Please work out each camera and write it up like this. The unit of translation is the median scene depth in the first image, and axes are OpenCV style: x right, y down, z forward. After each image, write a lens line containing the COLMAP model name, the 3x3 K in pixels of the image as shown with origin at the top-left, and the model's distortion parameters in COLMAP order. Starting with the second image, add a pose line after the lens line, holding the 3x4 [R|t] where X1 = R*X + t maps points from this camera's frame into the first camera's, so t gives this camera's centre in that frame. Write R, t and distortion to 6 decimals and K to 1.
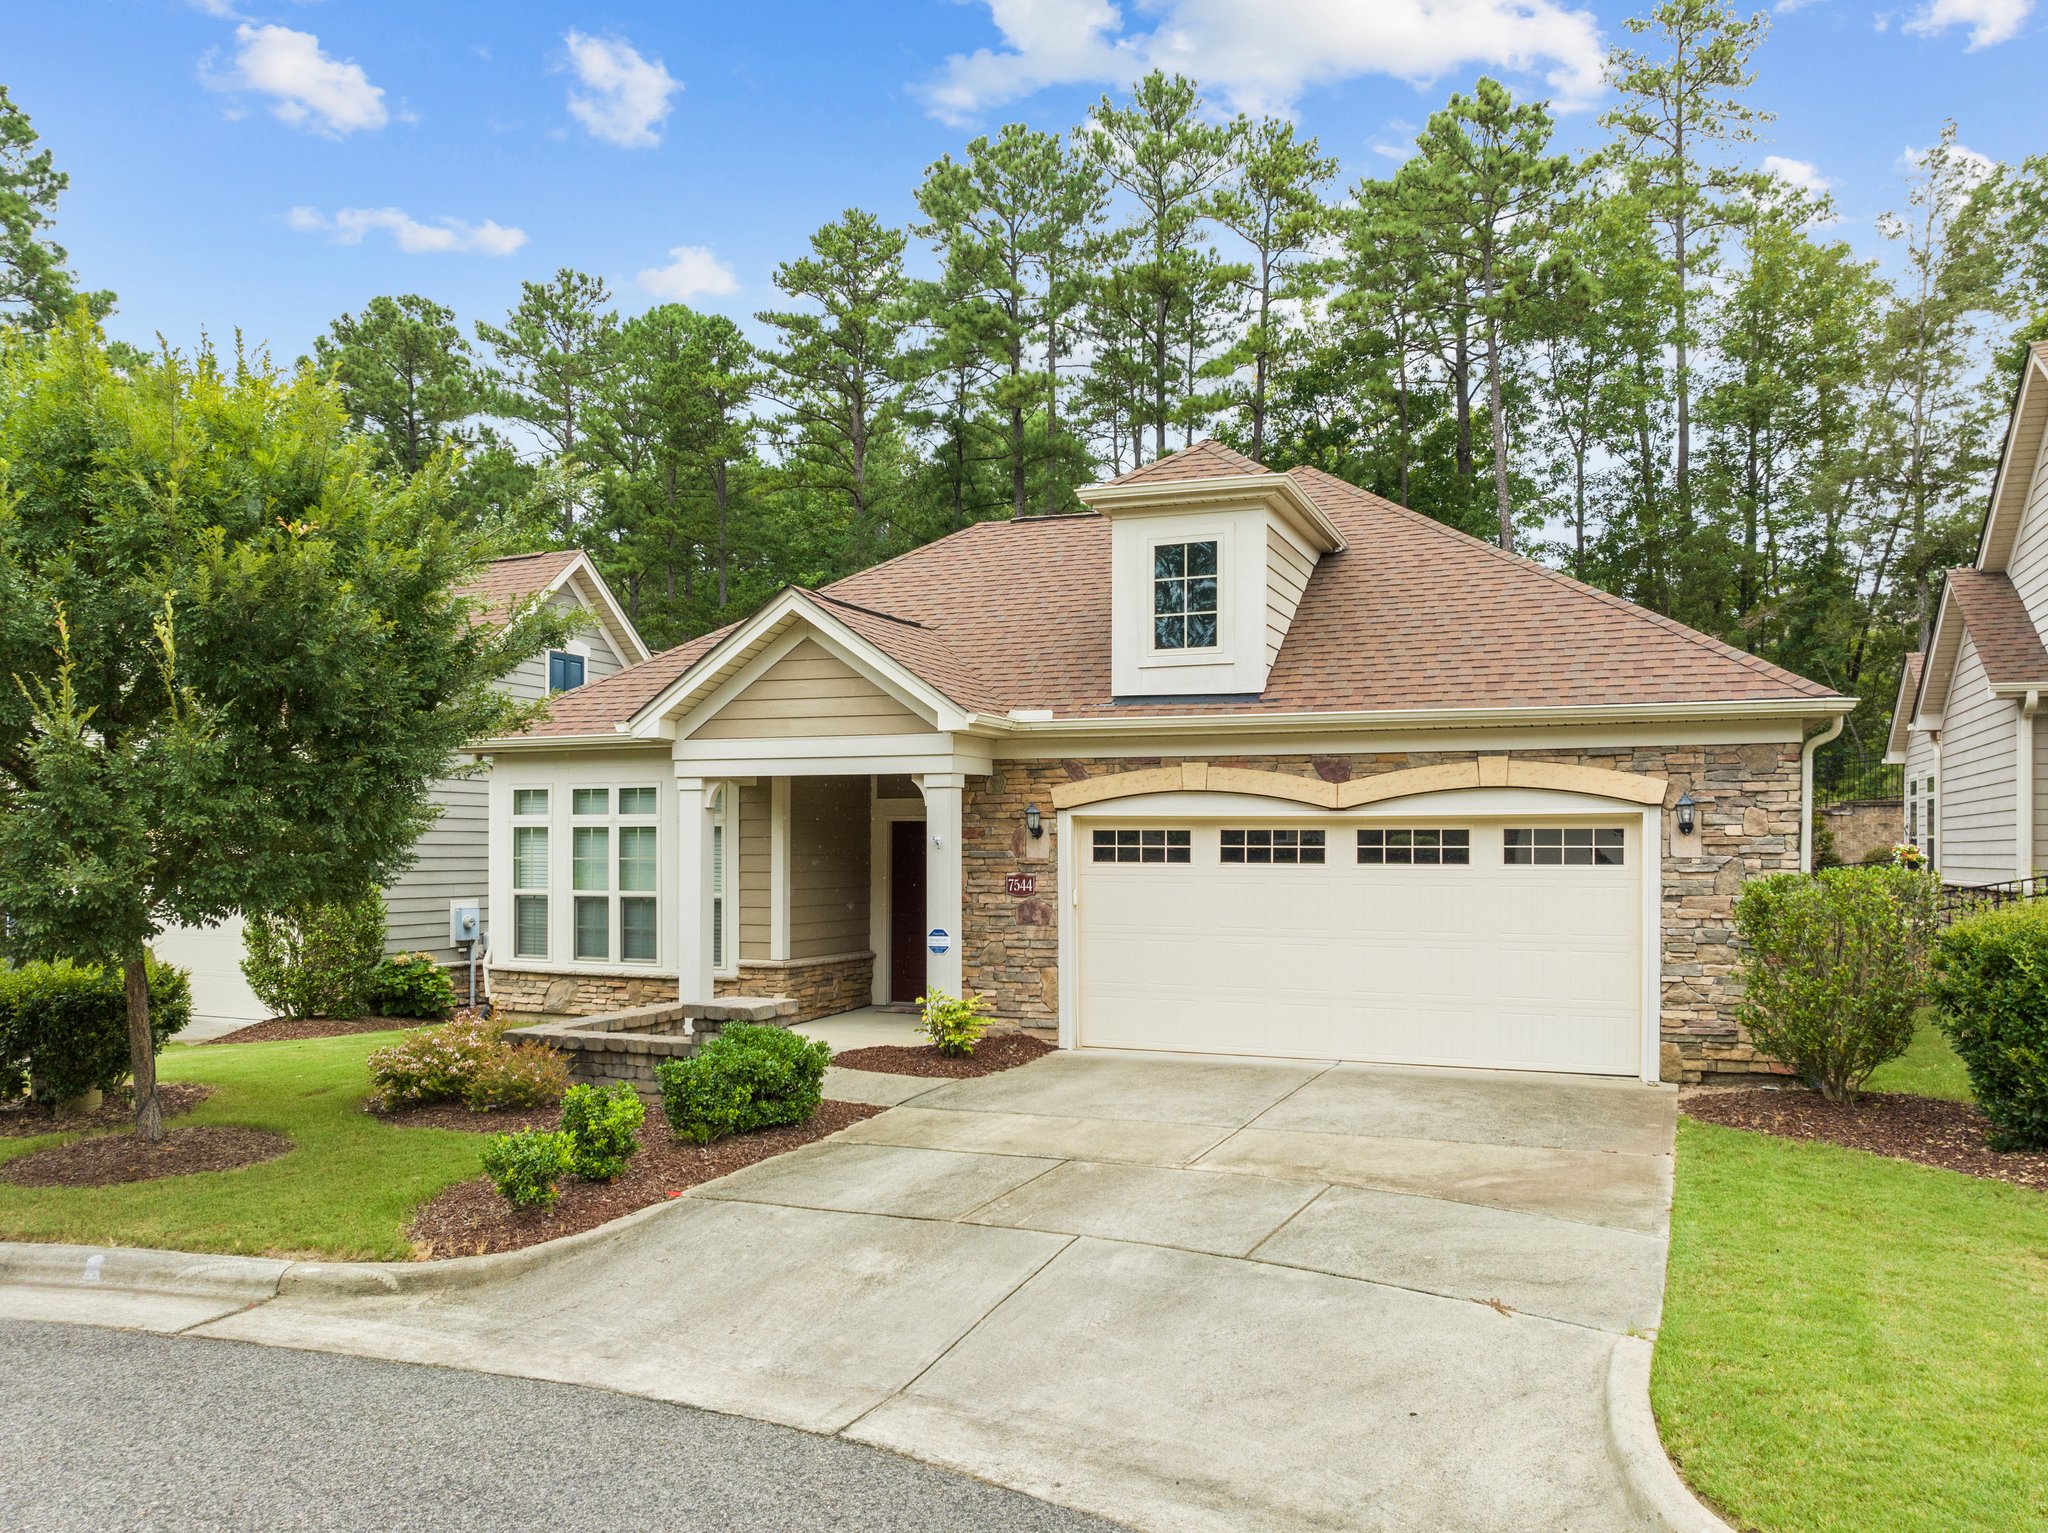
lens RADIAL K [[1468.7, 0, 1028.6], [0, 1468.7, 837.7], [0, 0, 1]] dist [-0.053886, 0.022317]
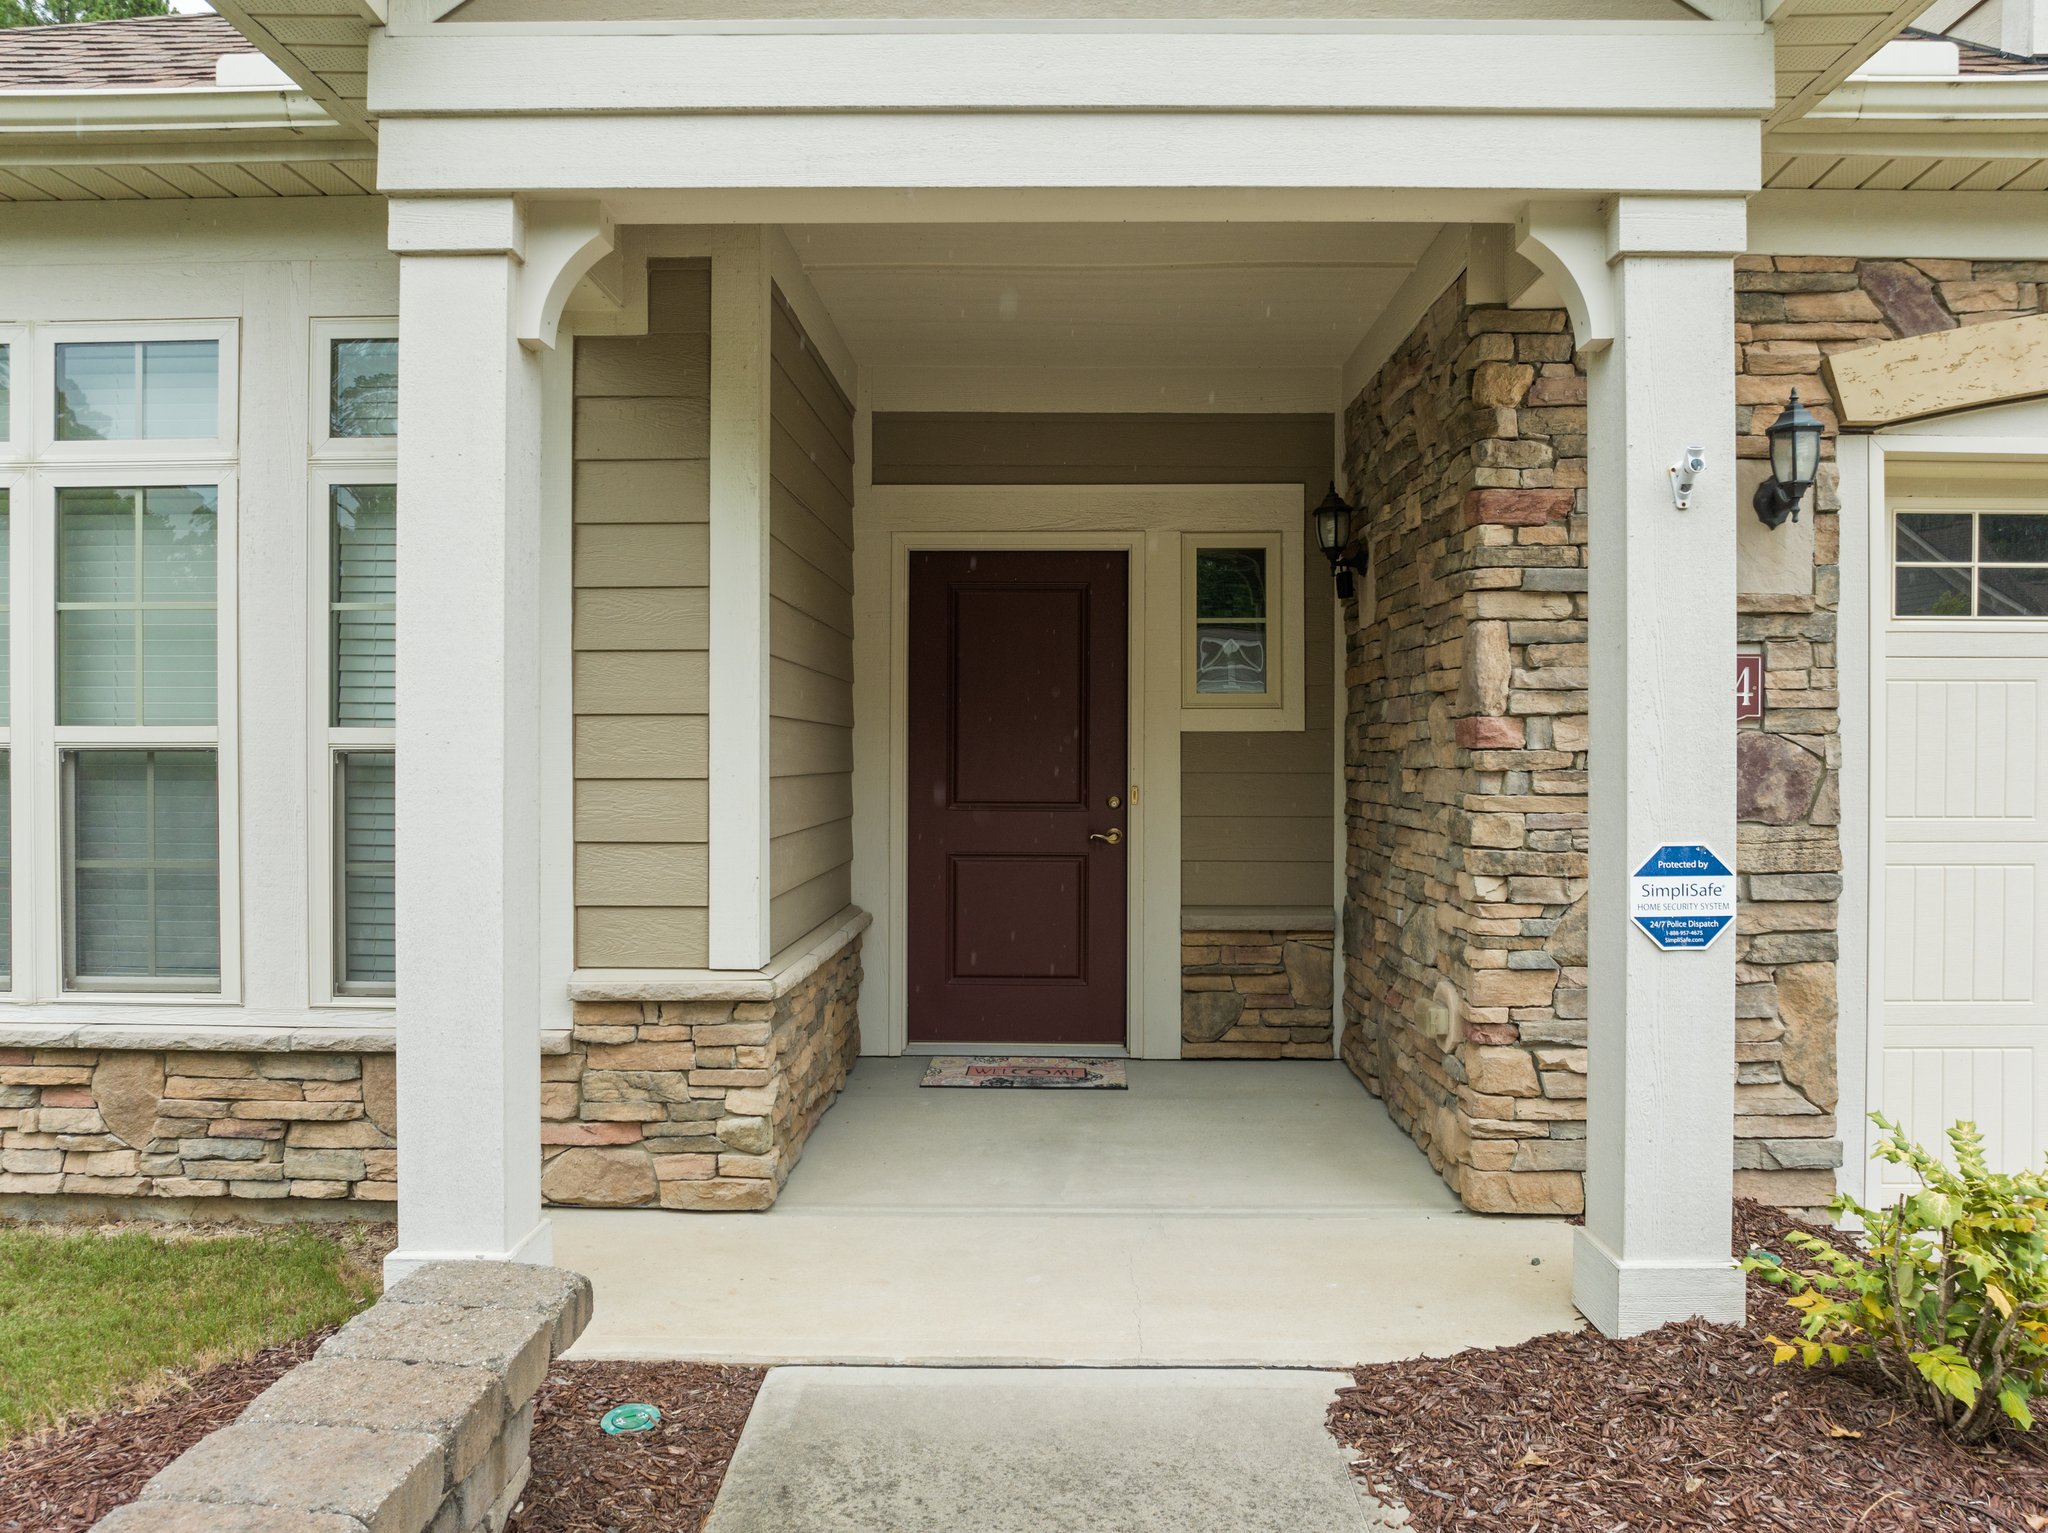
lens RADIAL K [[1434.6, 0, 1031.0], [0, 1434.6, 760.7], [0, 0, 1]] dist [-0.051233, 0.019707]
pose [[0.933107, -0.002296, 0.359590, -0.237823], [-0.002937, 0.999898, 0.014005, 0.044400], [-0.359586, -0.014125, 0.933005, 0.803764]]
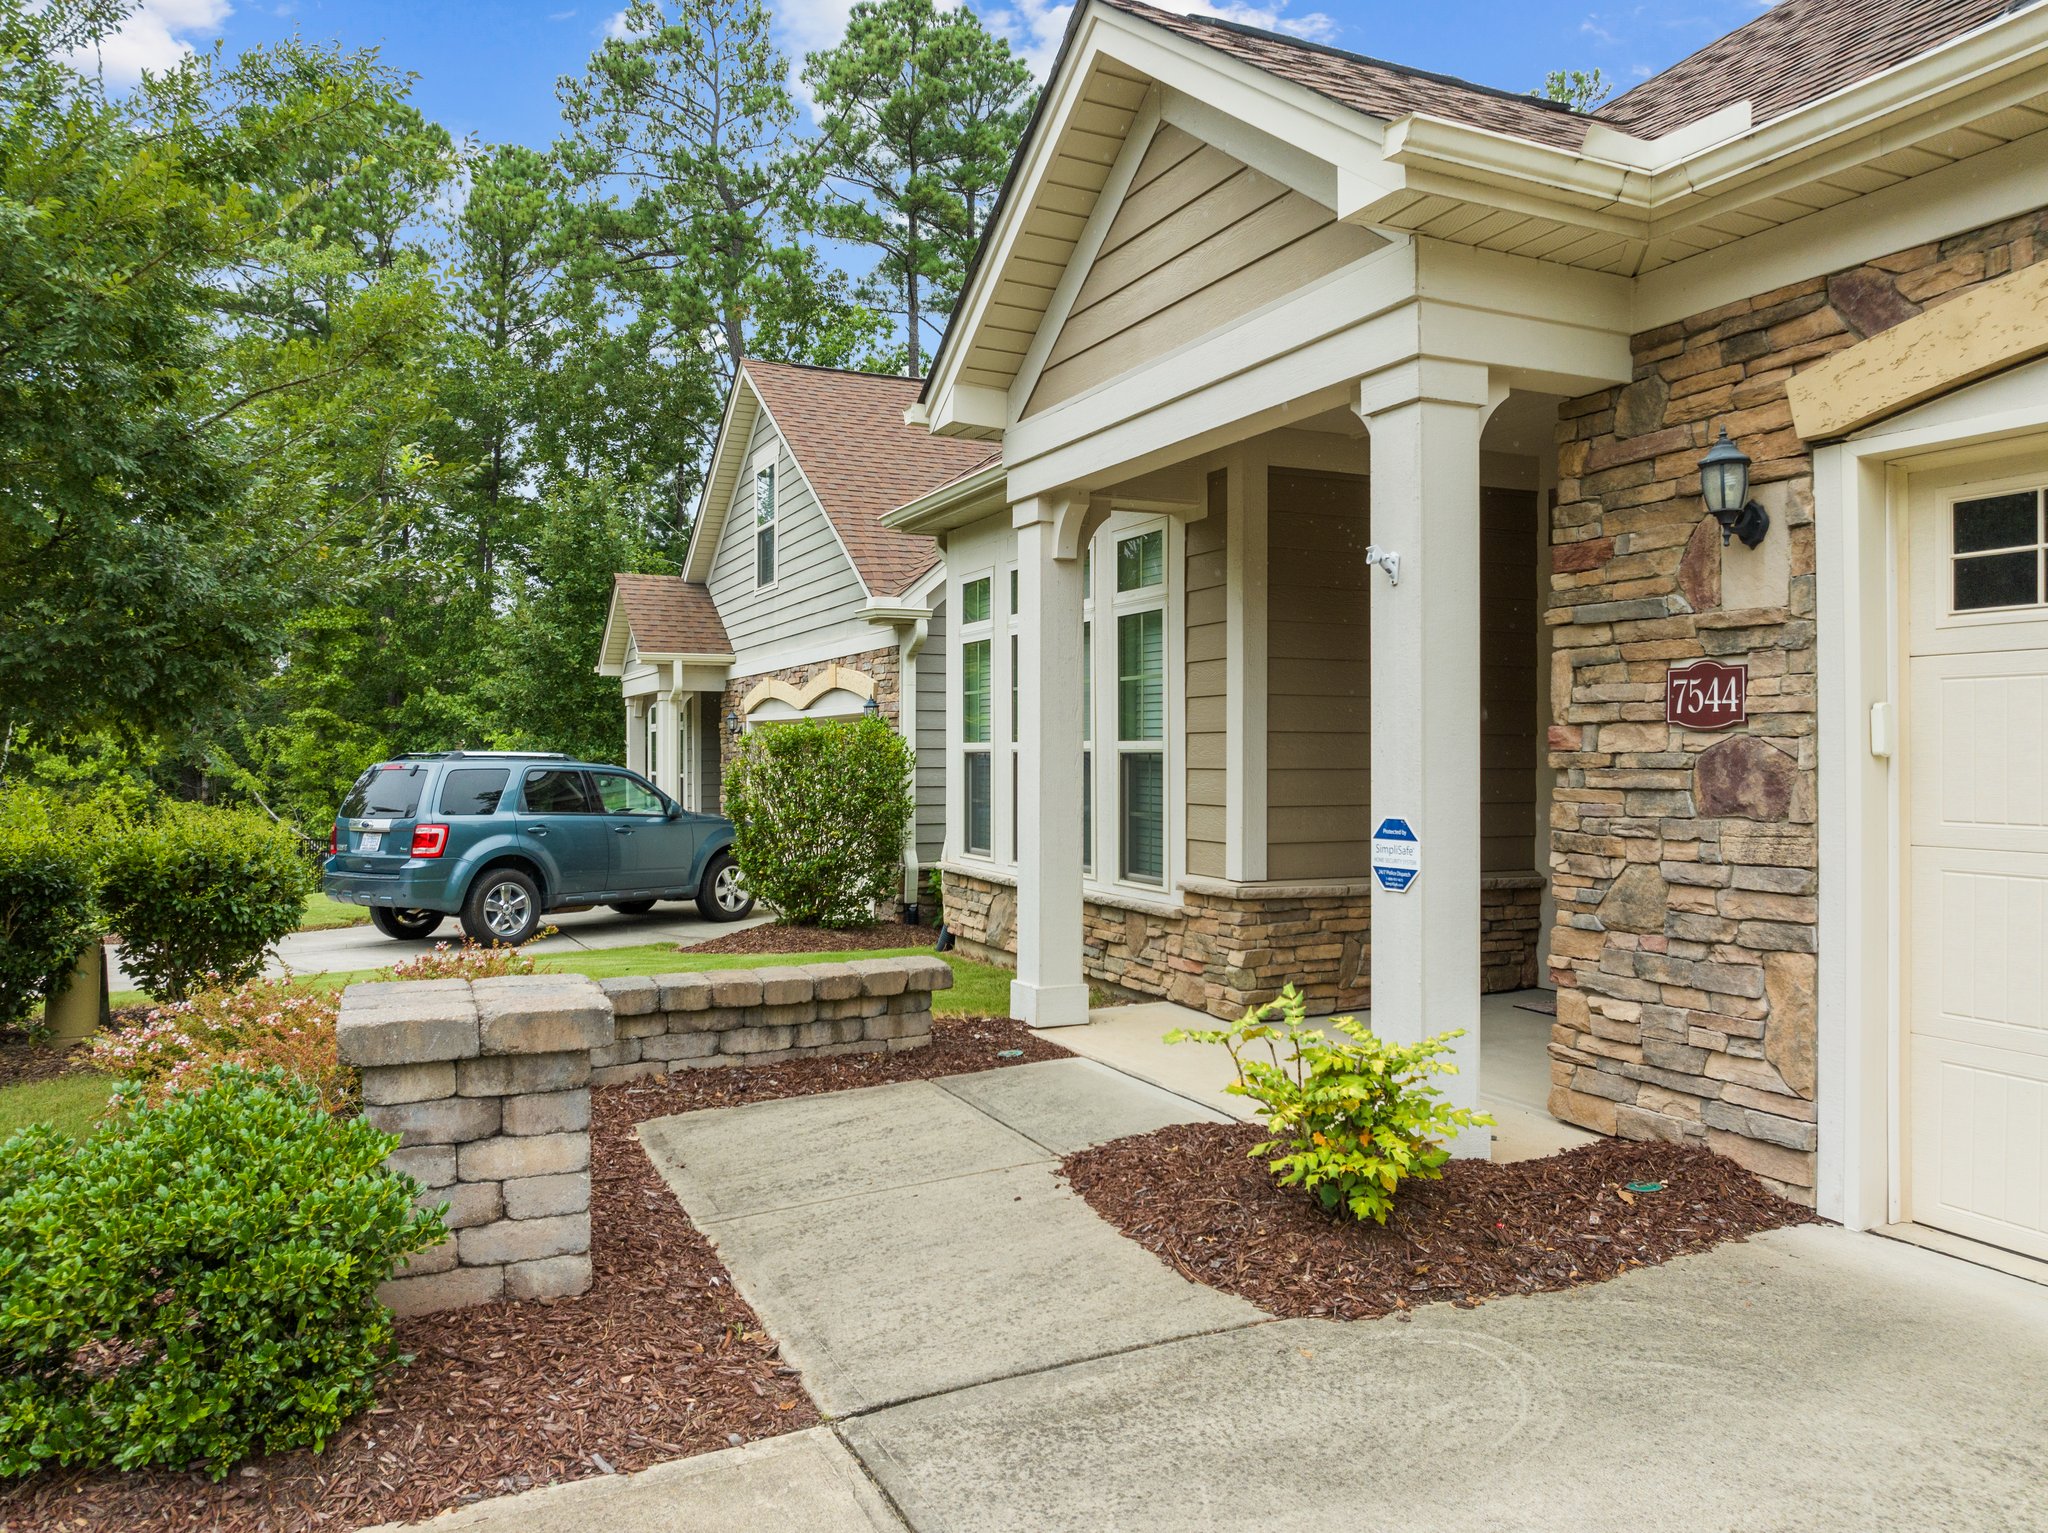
lens RADIAL K [[1434.6, 0, 1031.0], [0, 1434.6, 760.7], [0, 0, 1]] dist [-0.051233, 0.019707]
pose [[0.736512, 0.003039, -0.676417, 0.100695], [0.006323, 0.999915, 0.011378, 0.043201], [0.676395, -0.012657, 0.736431, 0.679074]]
